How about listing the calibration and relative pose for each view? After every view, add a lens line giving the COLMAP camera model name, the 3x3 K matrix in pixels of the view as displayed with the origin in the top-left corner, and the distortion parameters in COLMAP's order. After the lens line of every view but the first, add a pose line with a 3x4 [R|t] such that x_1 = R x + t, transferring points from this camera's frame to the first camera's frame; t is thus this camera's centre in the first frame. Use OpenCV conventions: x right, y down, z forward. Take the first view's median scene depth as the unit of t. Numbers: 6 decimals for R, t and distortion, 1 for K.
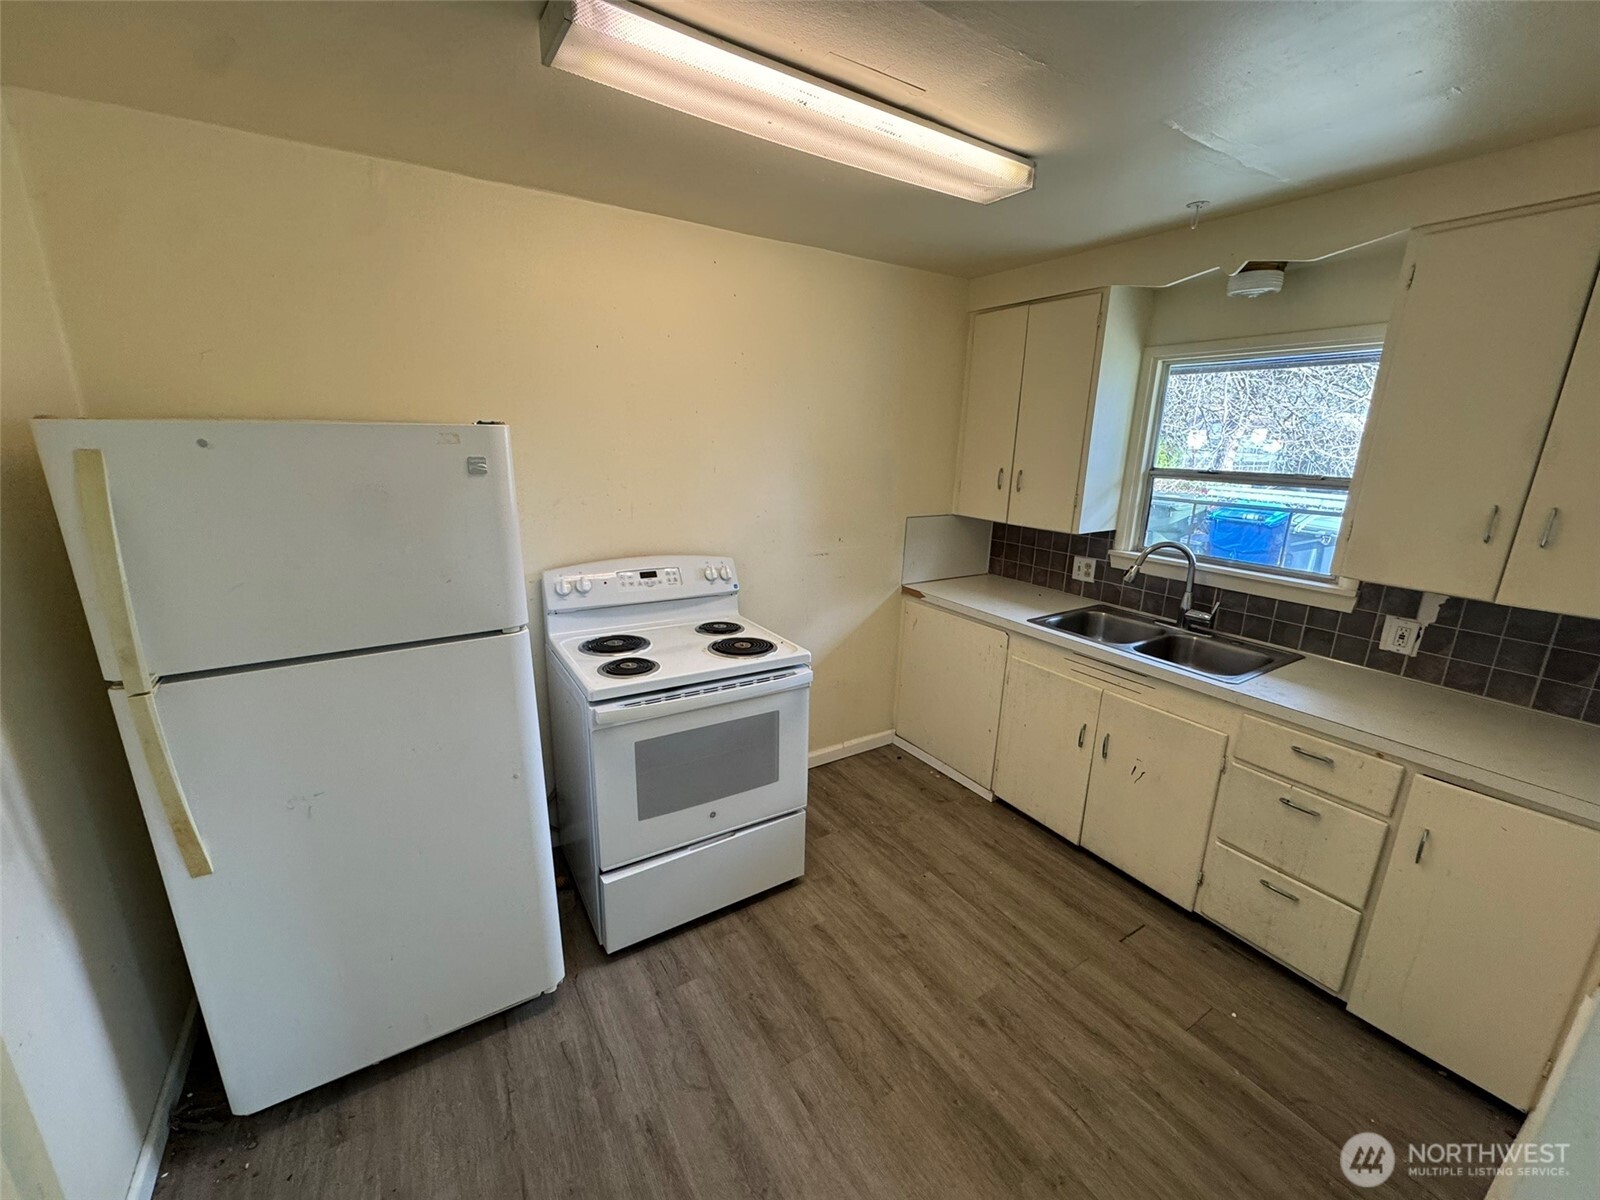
lens RADIAL K [[634.1, 0, 798.9], [0, 634.1, 604.8], [0, 0, 1]] dist [-0.001712, 0.000296]
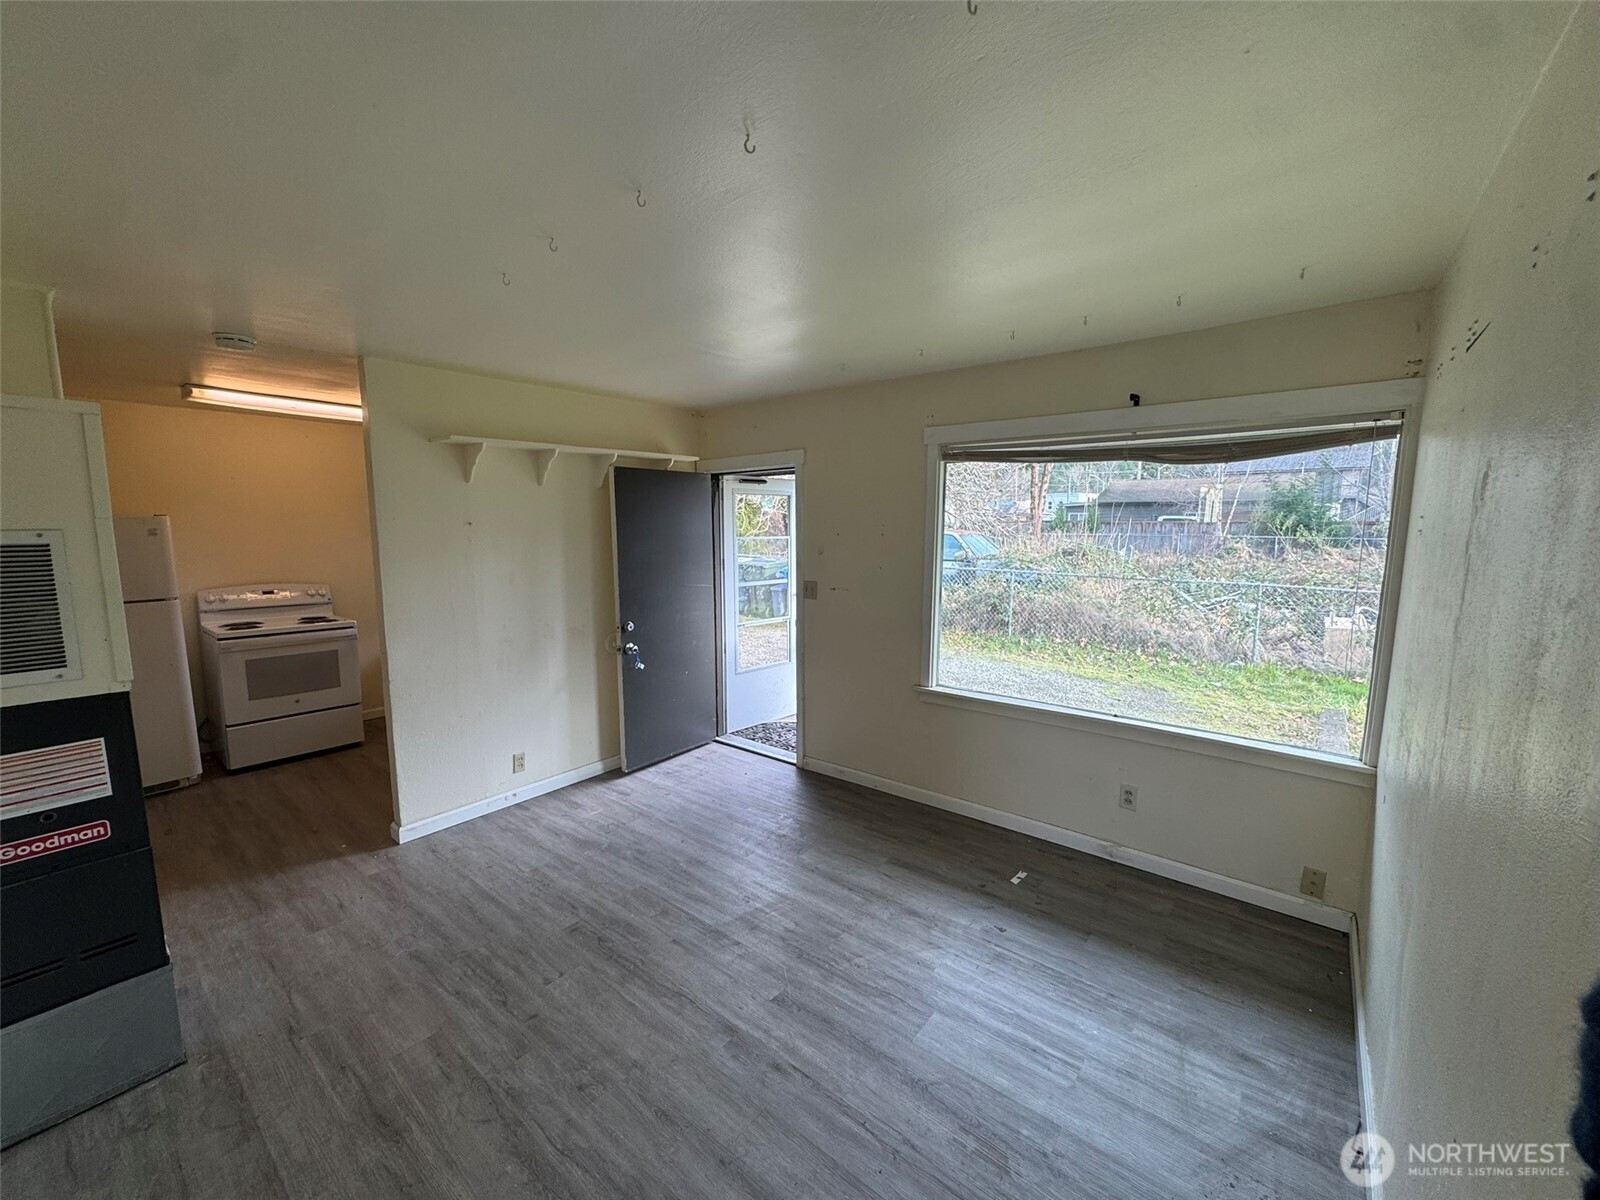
lens RADIAL K [[635.5, 0, 800.4], [0, 635.5, 599.4], [0, 0, 1]] dist [-0.002101, -0.000033]
pose [[0.946512, -0.058128, 0.317388, 0.773538], [0.101978, 0.987111, -0.123335, 0.428880], [-0.306129, 0.149105, 0.940241, -1.475881]]
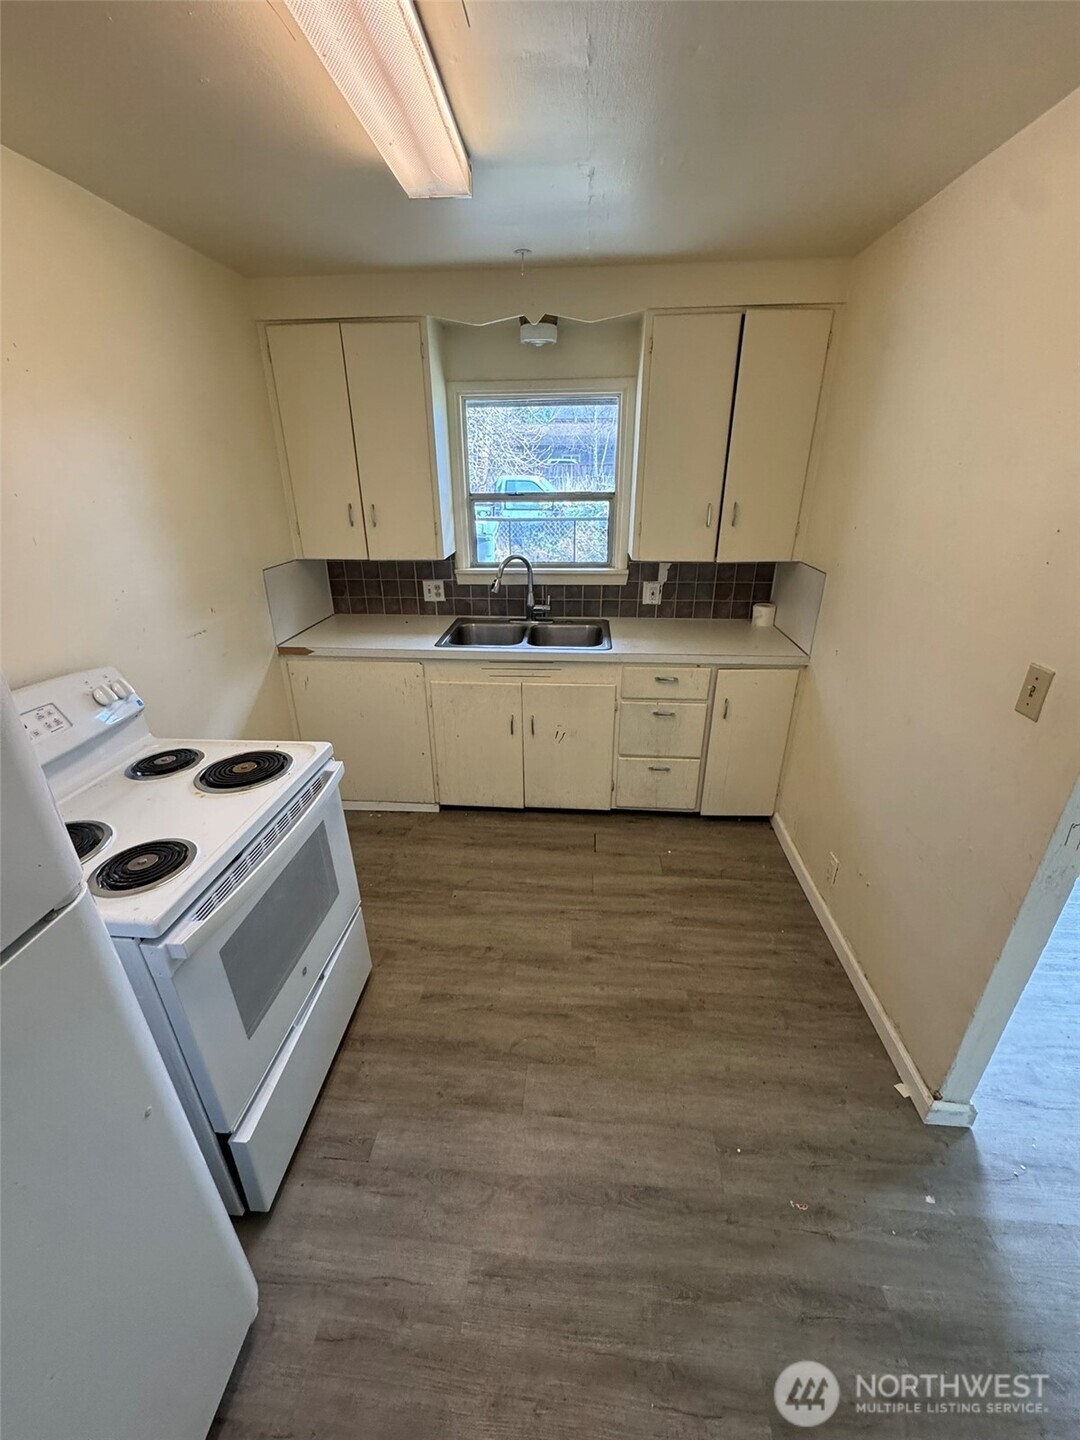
lens RADIAL K [[570.8, 0, 539.7], [0, 570.8, 721.7], [0, 0, 1]] dist [-0.001736, 0.000109]
pose [[0.601053, -0.350028, 0.718482, -0.372206], [0.229013, 0.936724, 0.264768, -0.094988], [-0.765695, 0.005402, 0.643181, 0.299516]]
